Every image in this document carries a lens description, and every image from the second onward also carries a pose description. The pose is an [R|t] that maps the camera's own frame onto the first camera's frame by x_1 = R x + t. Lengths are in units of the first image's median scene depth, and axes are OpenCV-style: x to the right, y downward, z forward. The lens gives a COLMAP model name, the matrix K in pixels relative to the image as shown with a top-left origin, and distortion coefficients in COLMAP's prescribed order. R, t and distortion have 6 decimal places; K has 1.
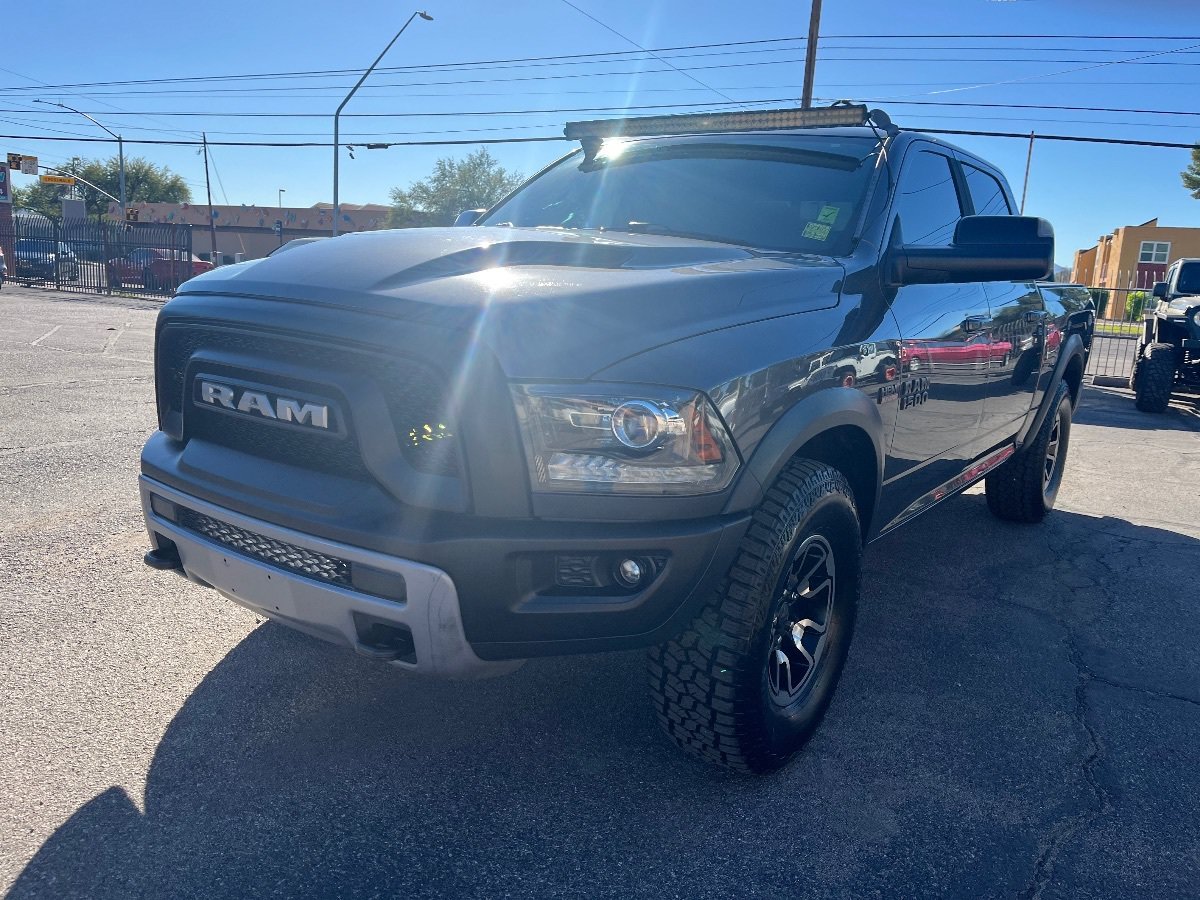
lens RADIAL K [[910.8, 0, 606.2], [0, 910.8, 451.5], [0, 0, 1]] dist [0.058642, -0.088960]
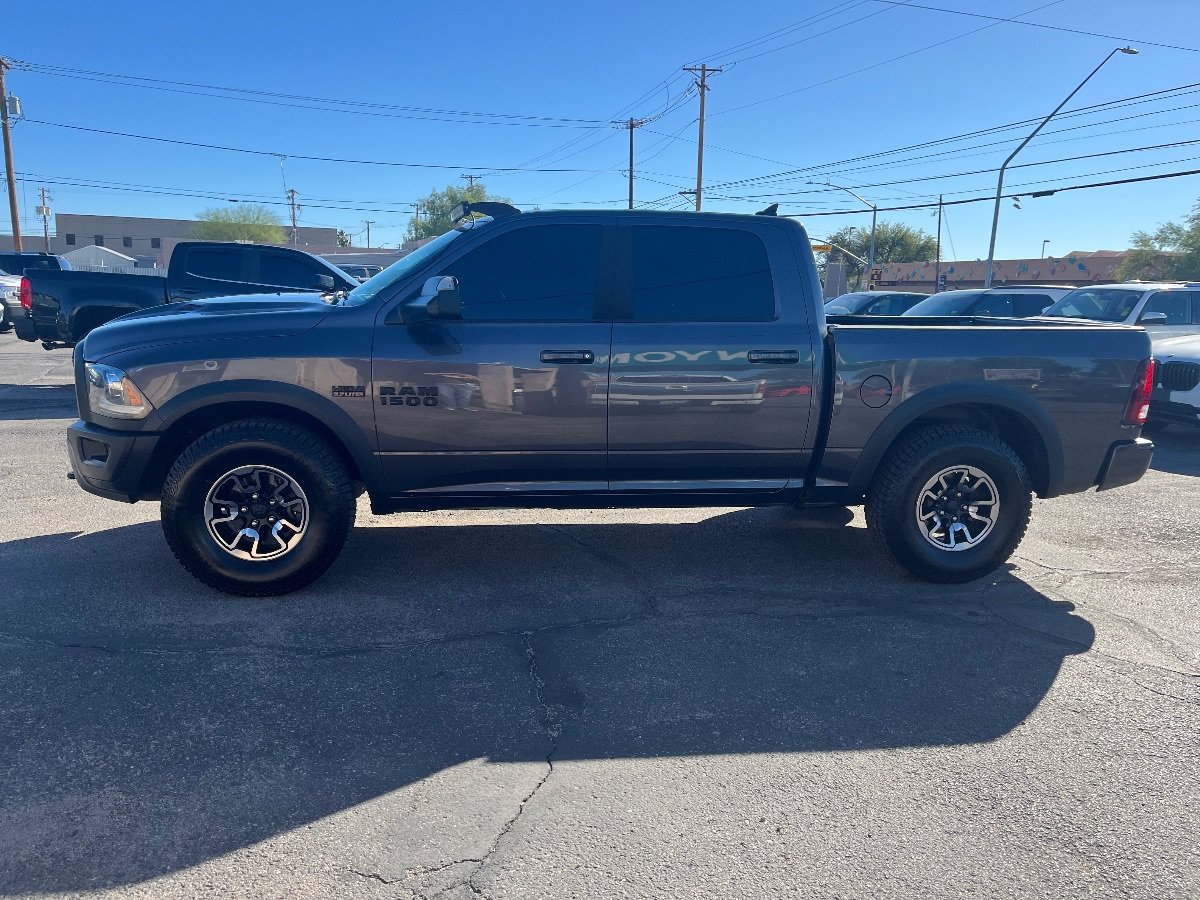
lens RADIAL K [[910.8, 0, 607.6], [0, 910.8, 449.0], [0, 0, 1]] dist [0.058642, -0.088960]
pose [[0.694122, 0.090550, -0.714140, 0.152889], [-0.132221, 0.991216, -0.002833, -0.001686], [0.707610, 0.096391, 0.699998, 0.019055]]
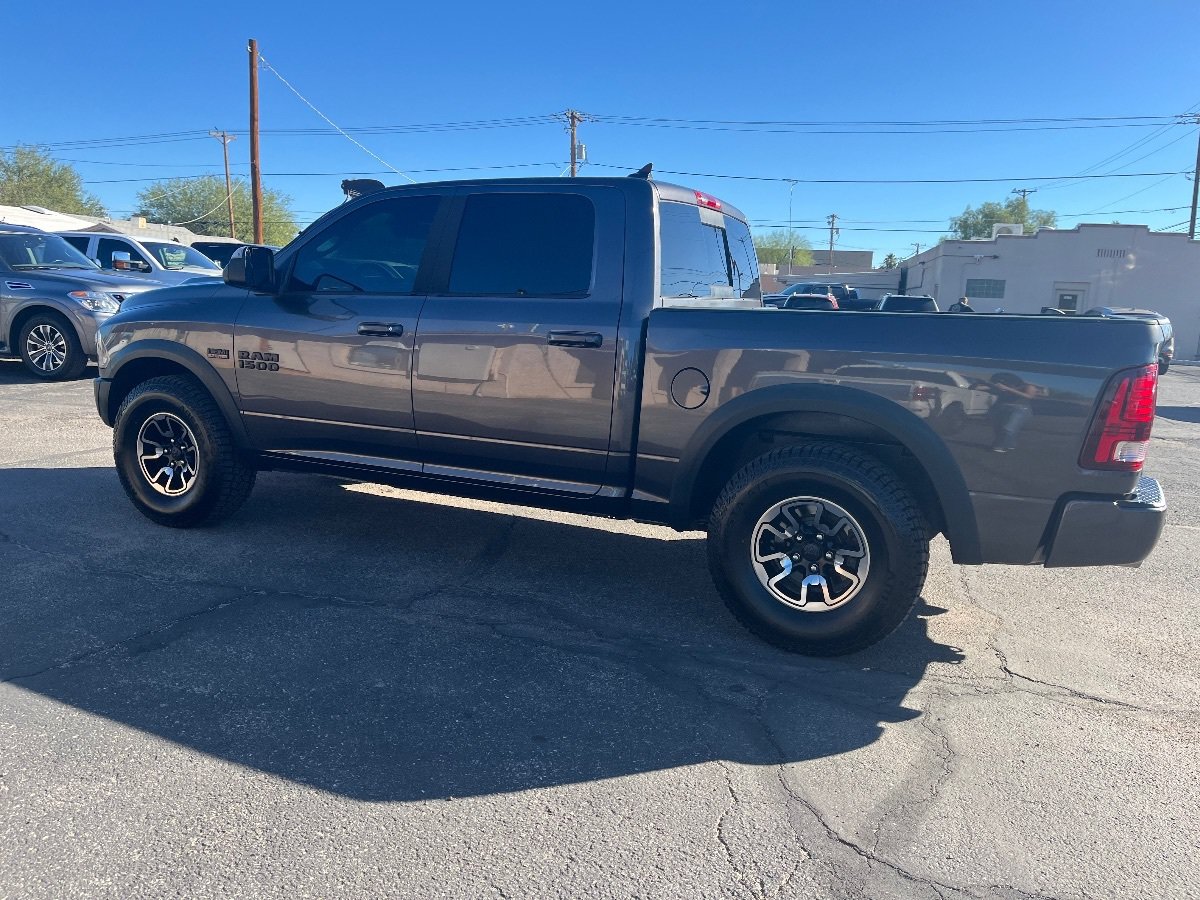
lens RADIAL K [[910.8, 0, 603.4], [0, 910.8, 450.2], [0, 0, 1]] dist [0.058642, -0.088960]
pose [[0.180200, 0.120060, -0.976275, 0.190822], [-0.222513, 0.971769, 0.078434, -0.016188], [0.958132, 0.203100, 0.201827, 0.121133]]
